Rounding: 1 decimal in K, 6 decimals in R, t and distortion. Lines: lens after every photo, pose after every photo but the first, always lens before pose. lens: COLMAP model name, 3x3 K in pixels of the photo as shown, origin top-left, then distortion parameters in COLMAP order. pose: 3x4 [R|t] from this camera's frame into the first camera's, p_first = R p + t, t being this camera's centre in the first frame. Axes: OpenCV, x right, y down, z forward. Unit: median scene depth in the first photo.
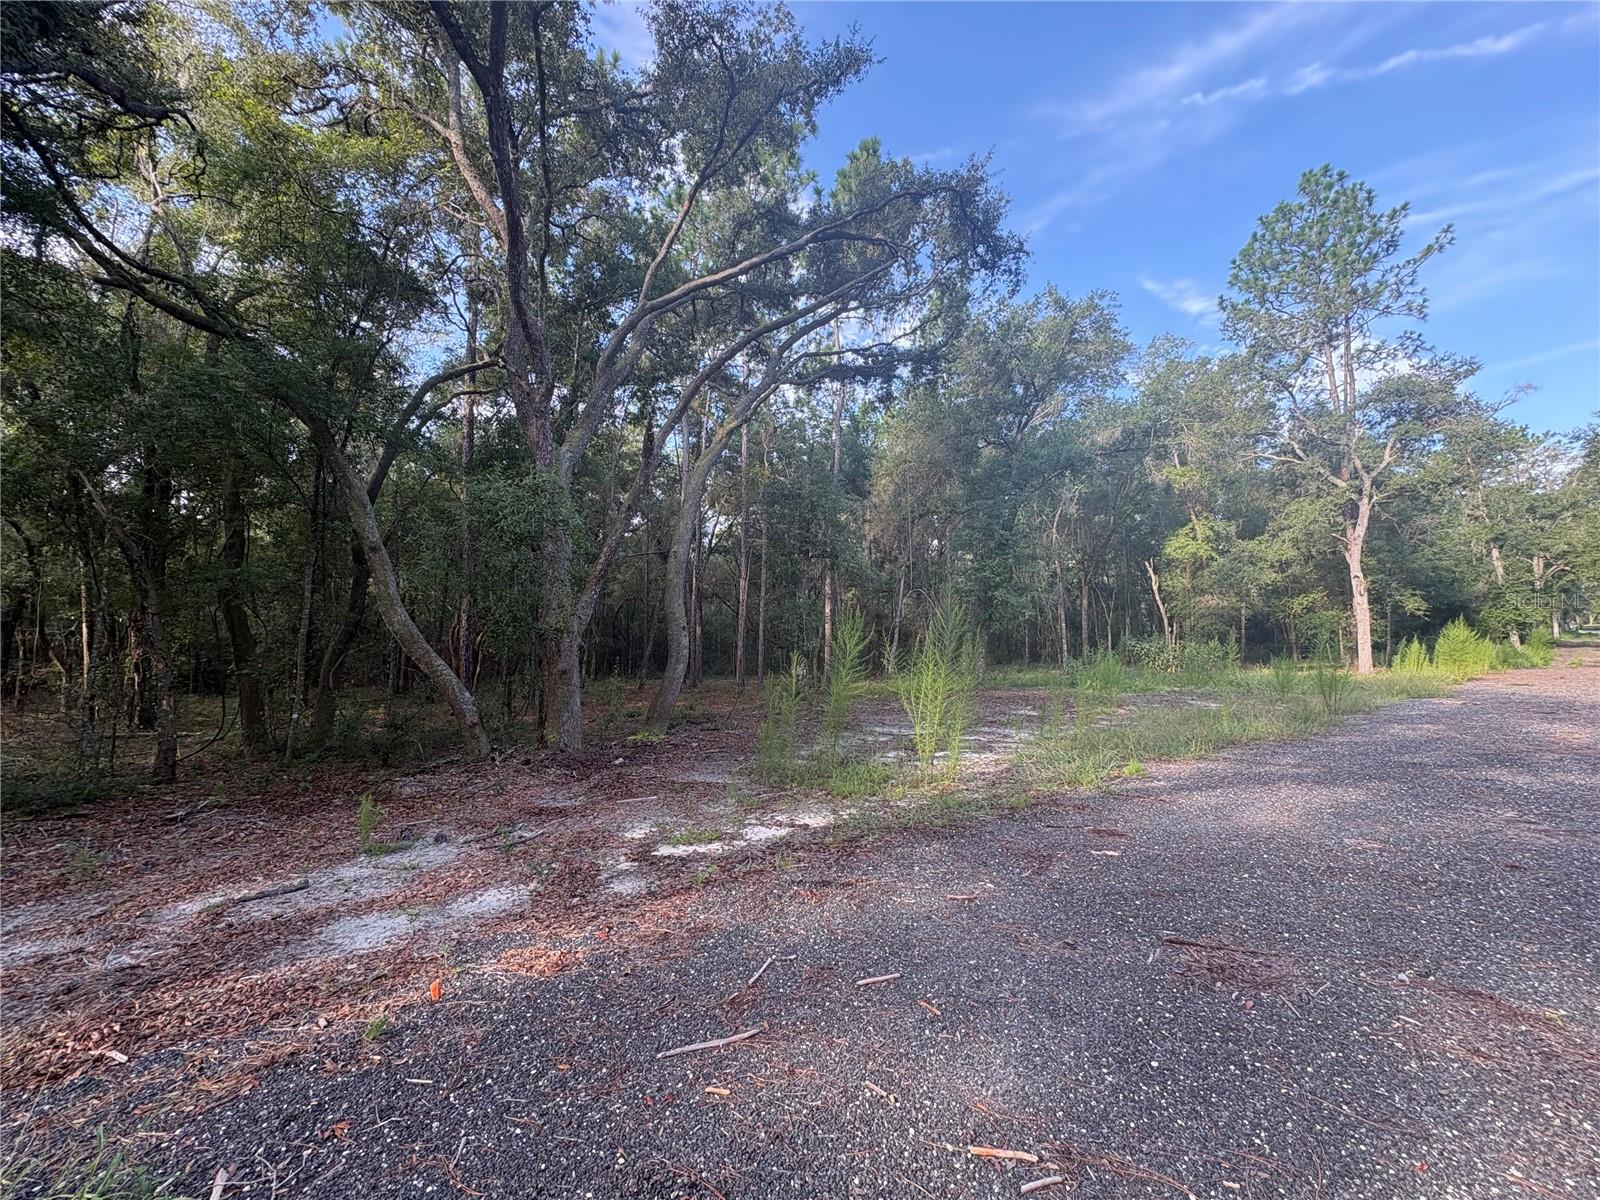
lens RADIAL K [[641.5, 0, 800.0], [0, 641.5, 600.0], [0, 0, 1]] dist [0.003881, -0.000358]
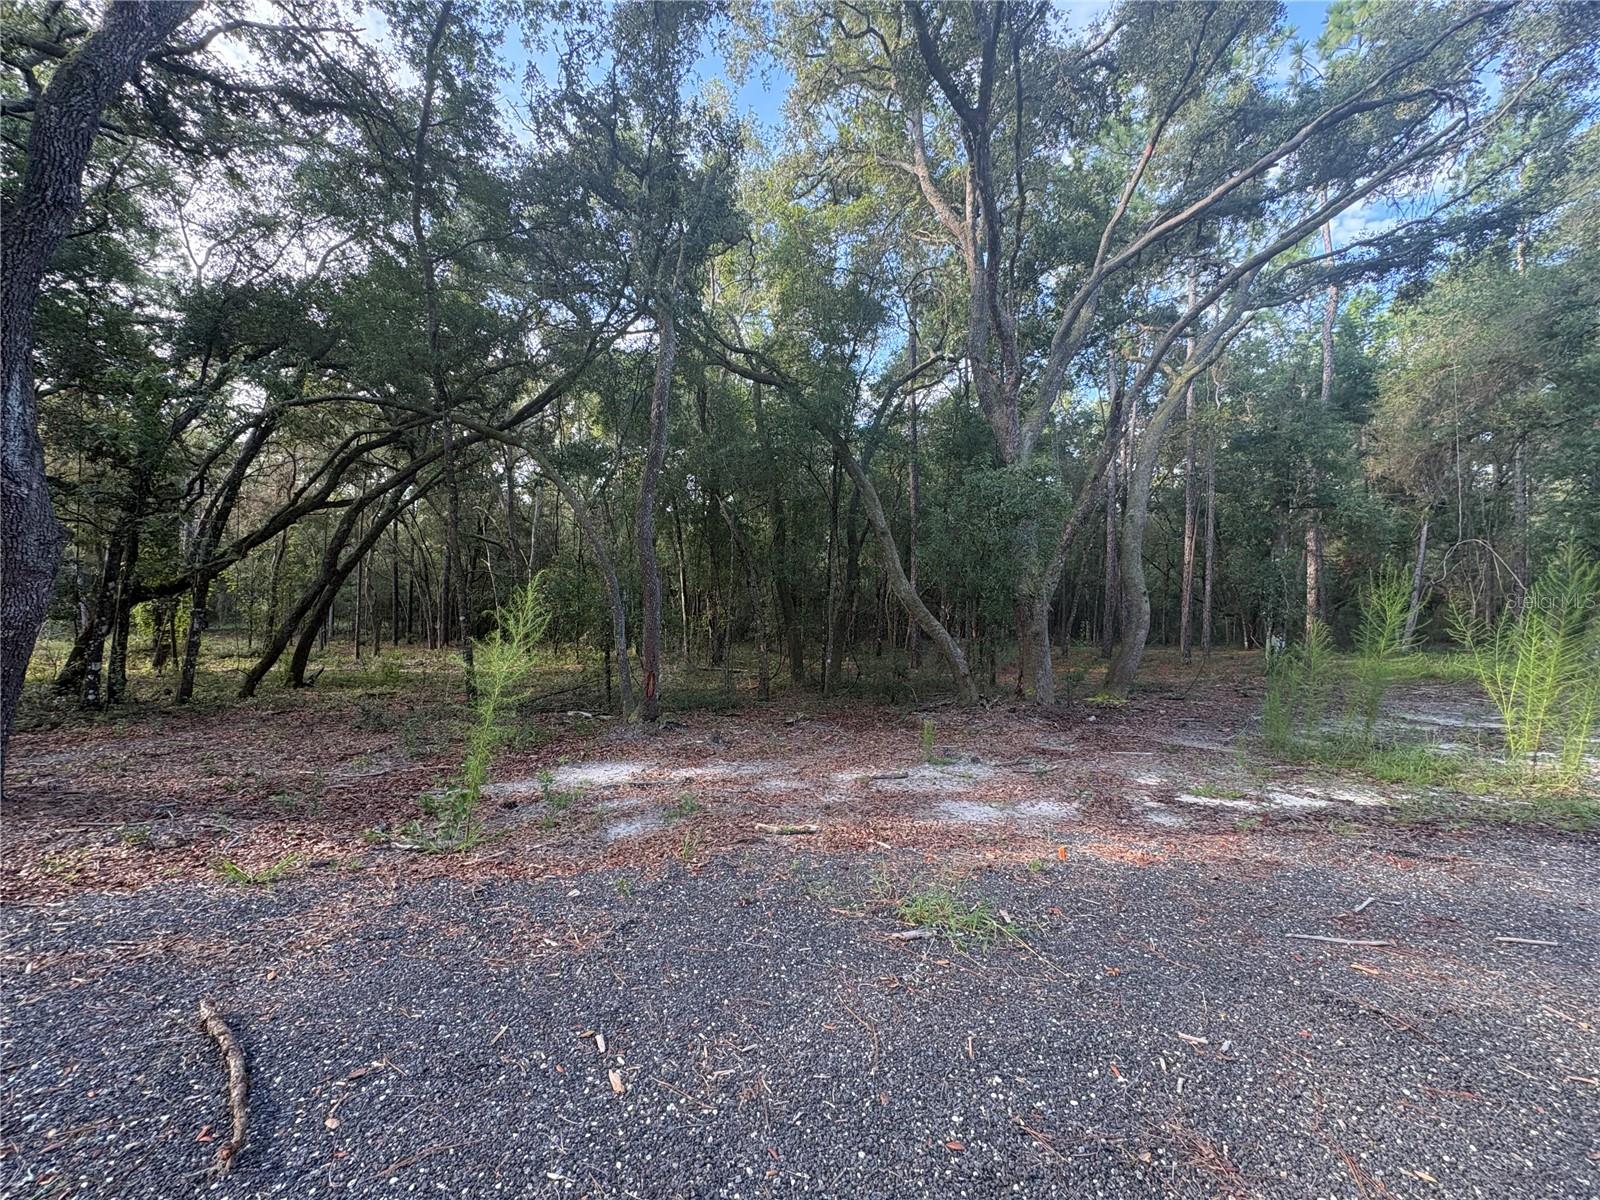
lens RADIAL K [[641.5, 0, 800.0], [0, 641.5, 600.0], [0, 0, 1]] dist [0.003881, -0.000358]
pose [[0.823676, -0.001072, -0.567060, -0.073711], [0.031553, 0.998536, 0.043943, -0.007947], [0.566183, -0.054087, 0.822503, -0.137290]]
